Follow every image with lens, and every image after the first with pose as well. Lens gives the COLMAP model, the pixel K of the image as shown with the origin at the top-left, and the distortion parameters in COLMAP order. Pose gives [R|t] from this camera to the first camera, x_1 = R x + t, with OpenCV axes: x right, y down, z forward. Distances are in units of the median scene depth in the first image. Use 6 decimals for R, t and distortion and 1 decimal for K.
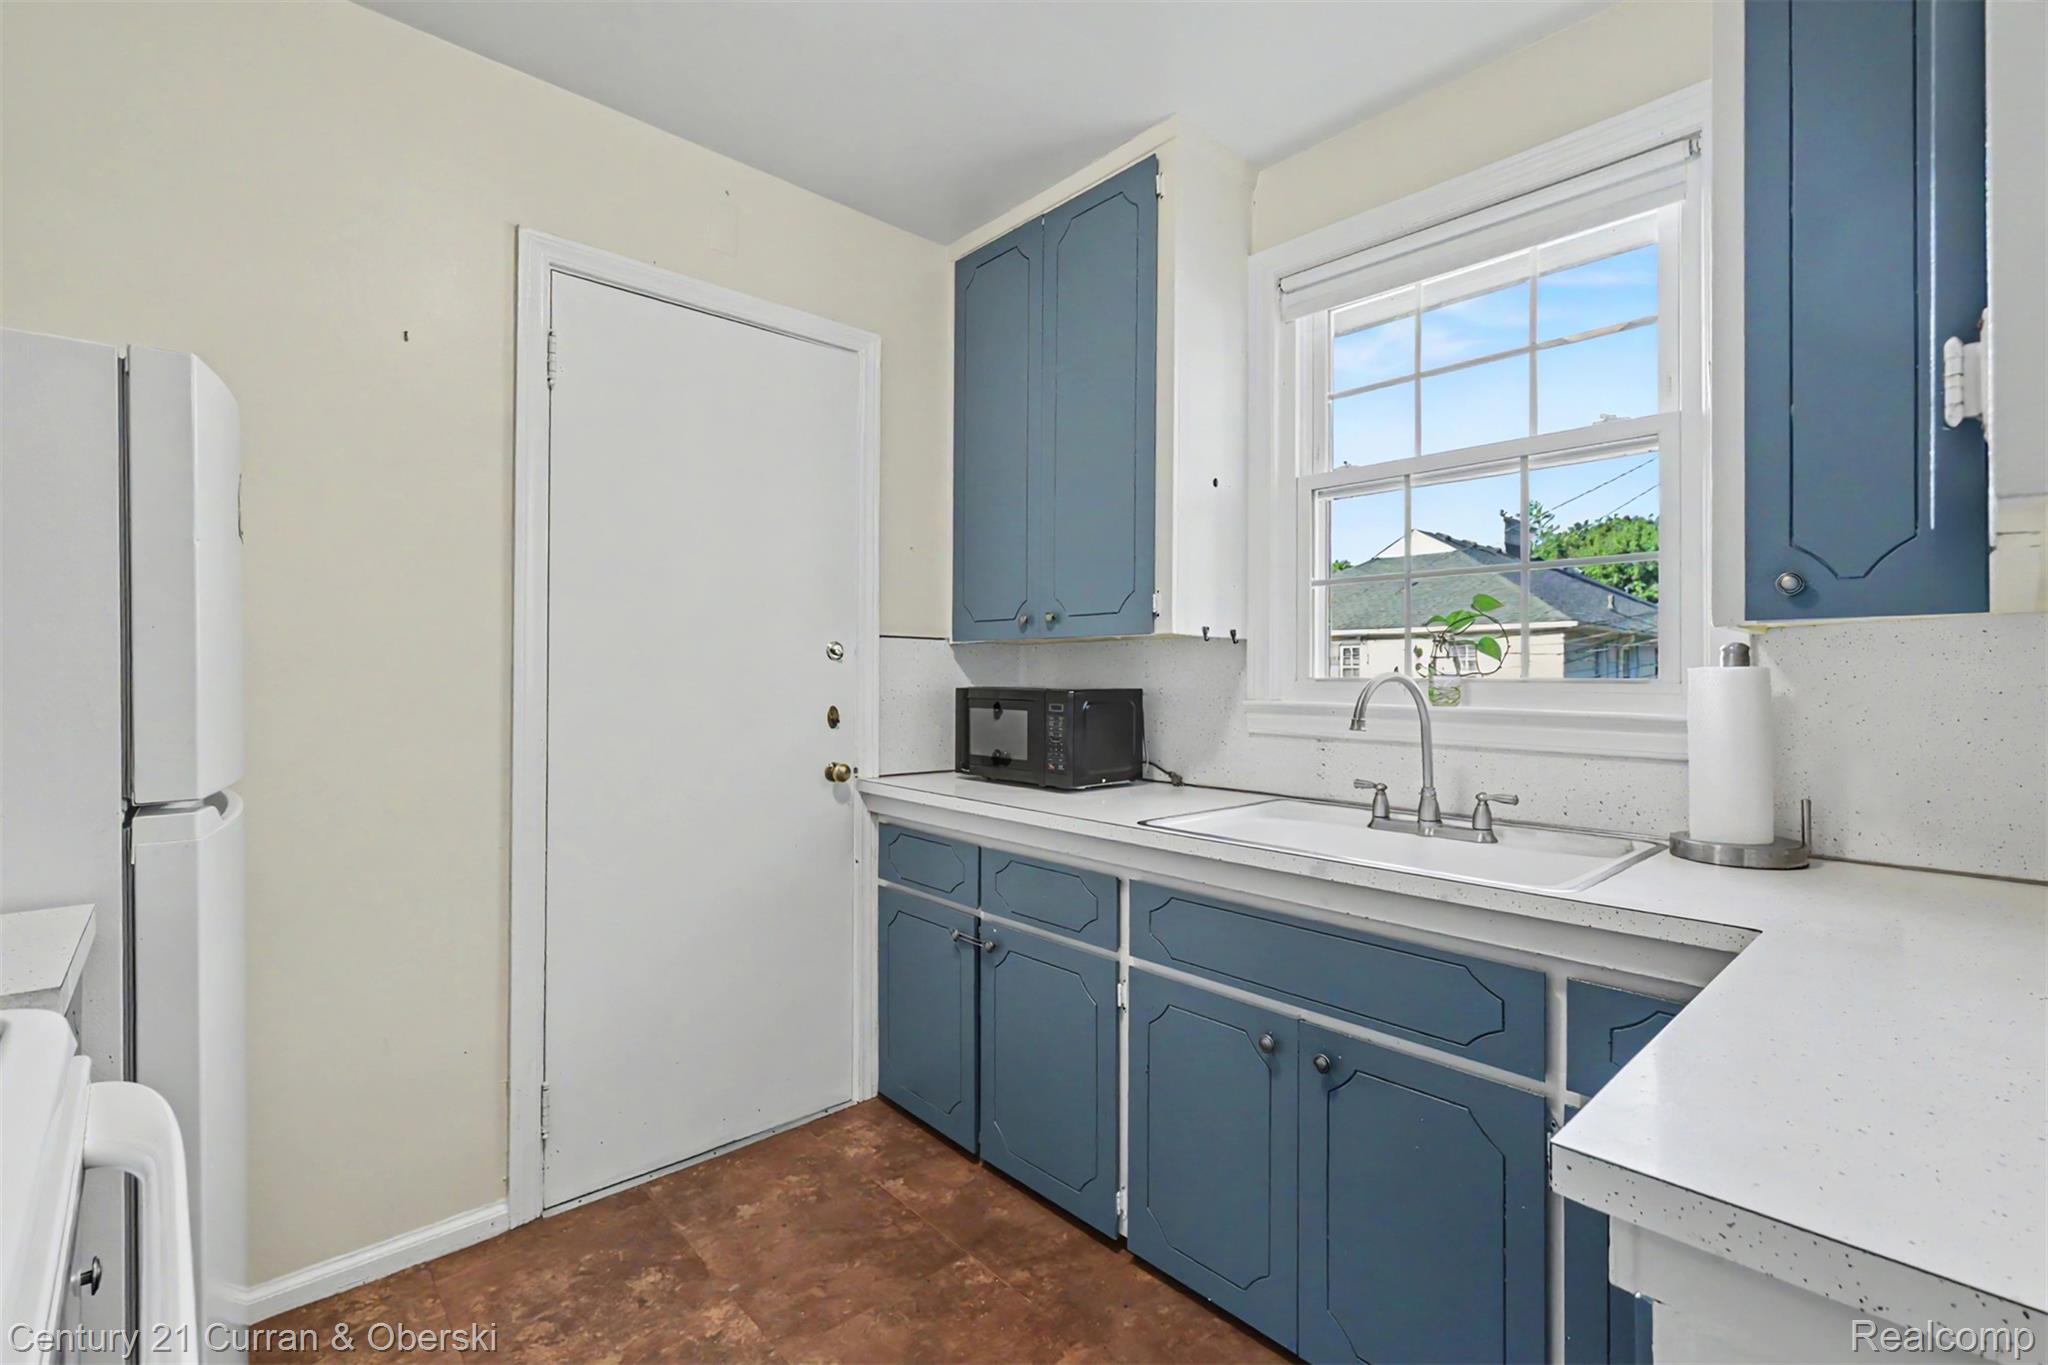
lens RADIAL K [[904.3, 0, 1027.9], [0, 904.3, 673.0], [0, 0, 1]] dist [0.002462, 0.000258]
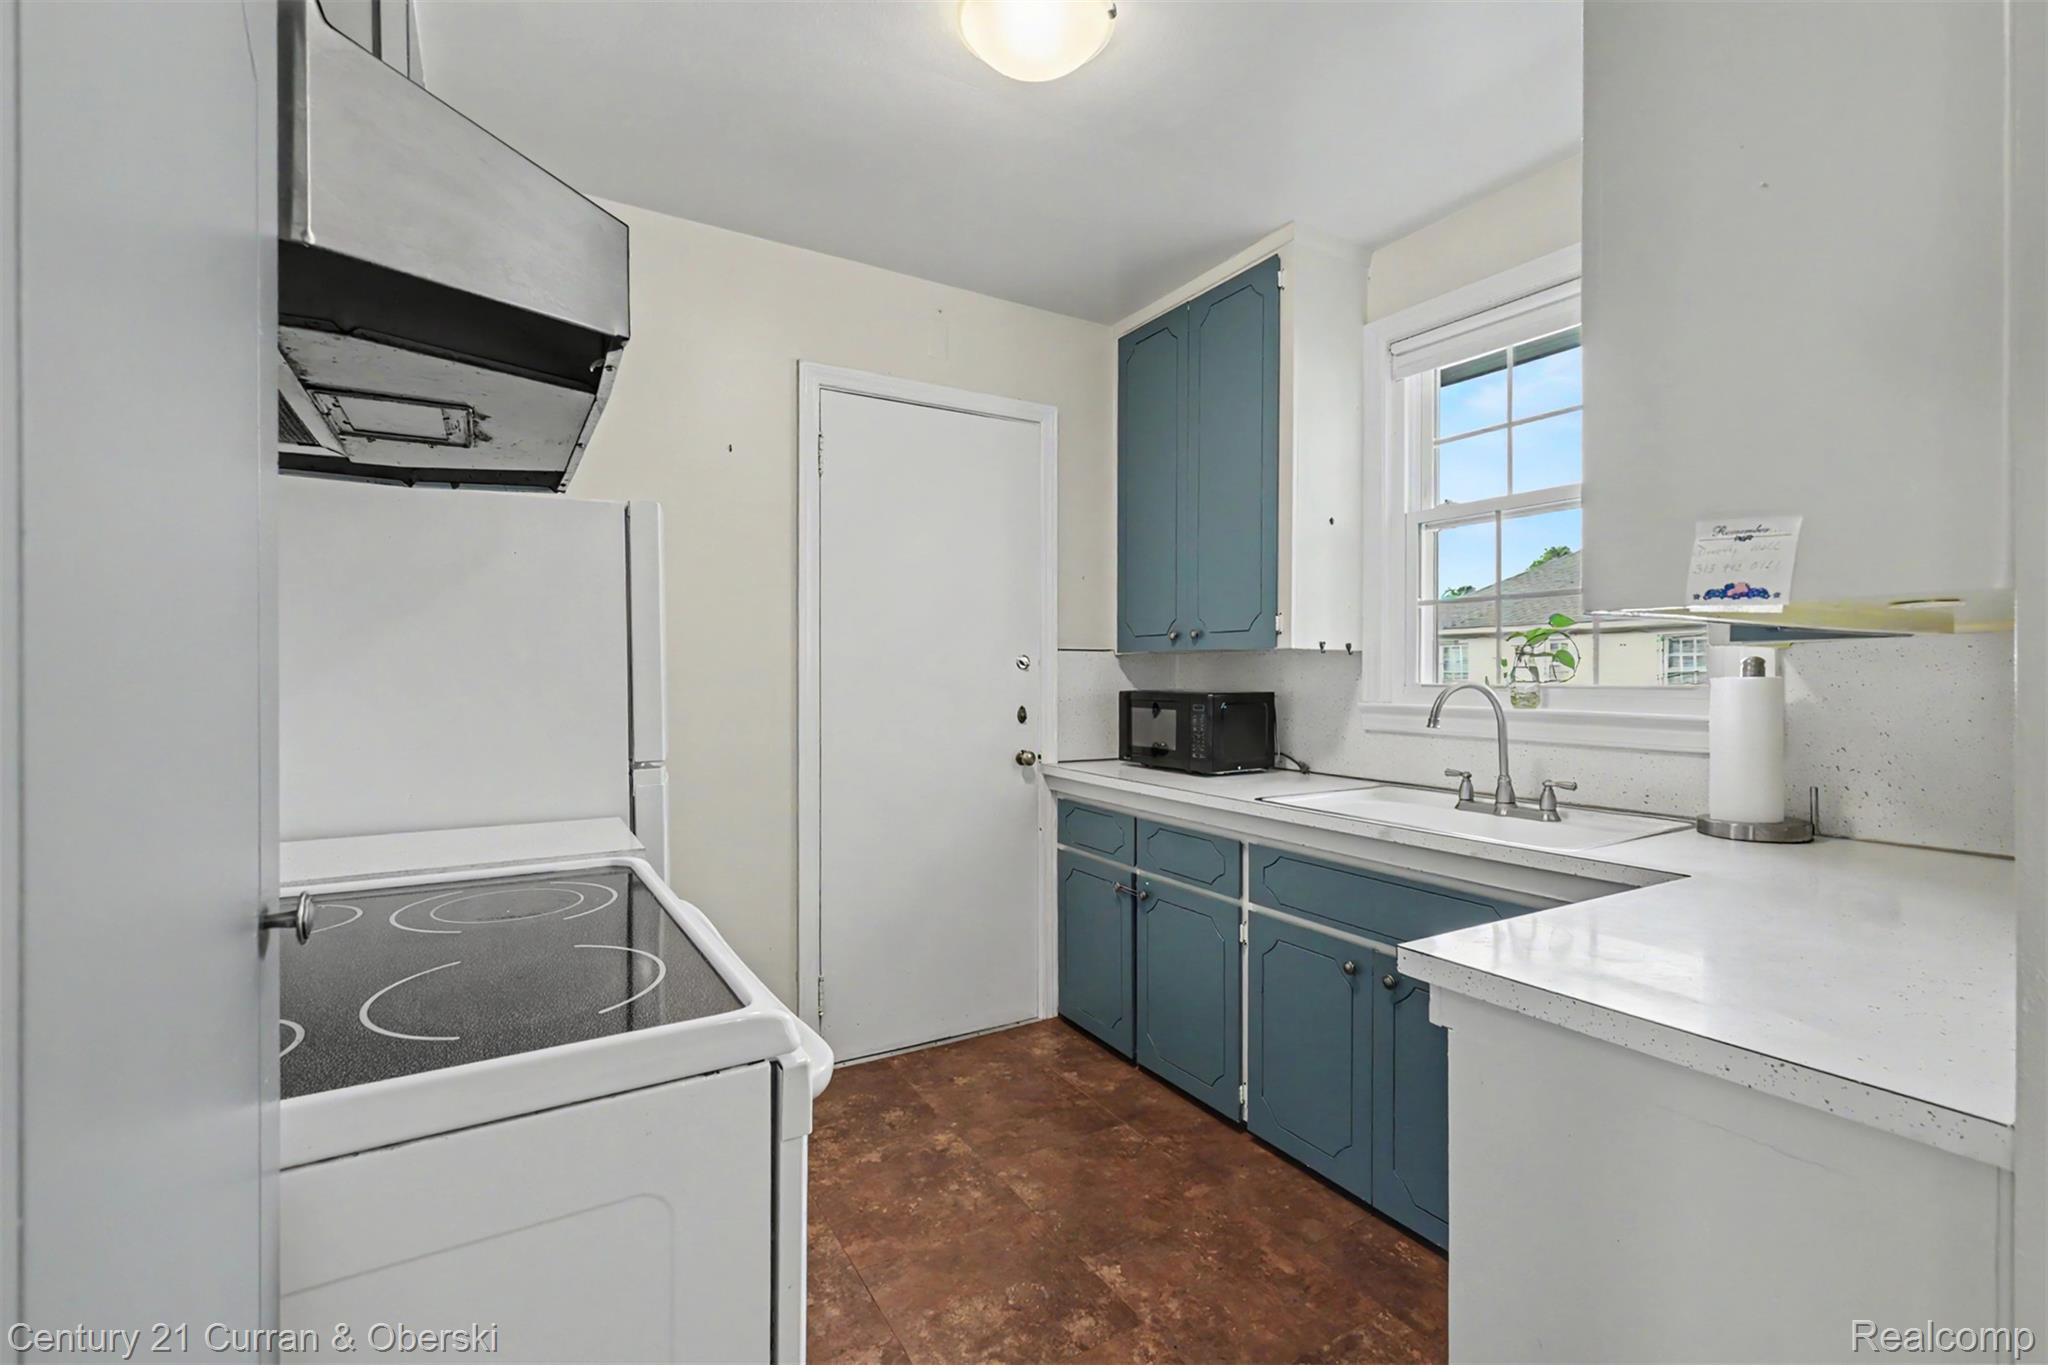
lens RADIAL K [[904.3, 0, 1022.4], [0, 904.3, 683.6], [0, 0, 1]] dist [0.002462, 0.000258]
pose [[0.977501, -0.002183, -0.210921, 0.062885], [0.005188, 0.999893, 0.013693, -0.014229], [0.210868, -0.014479, 0.977407, -0.281930]]
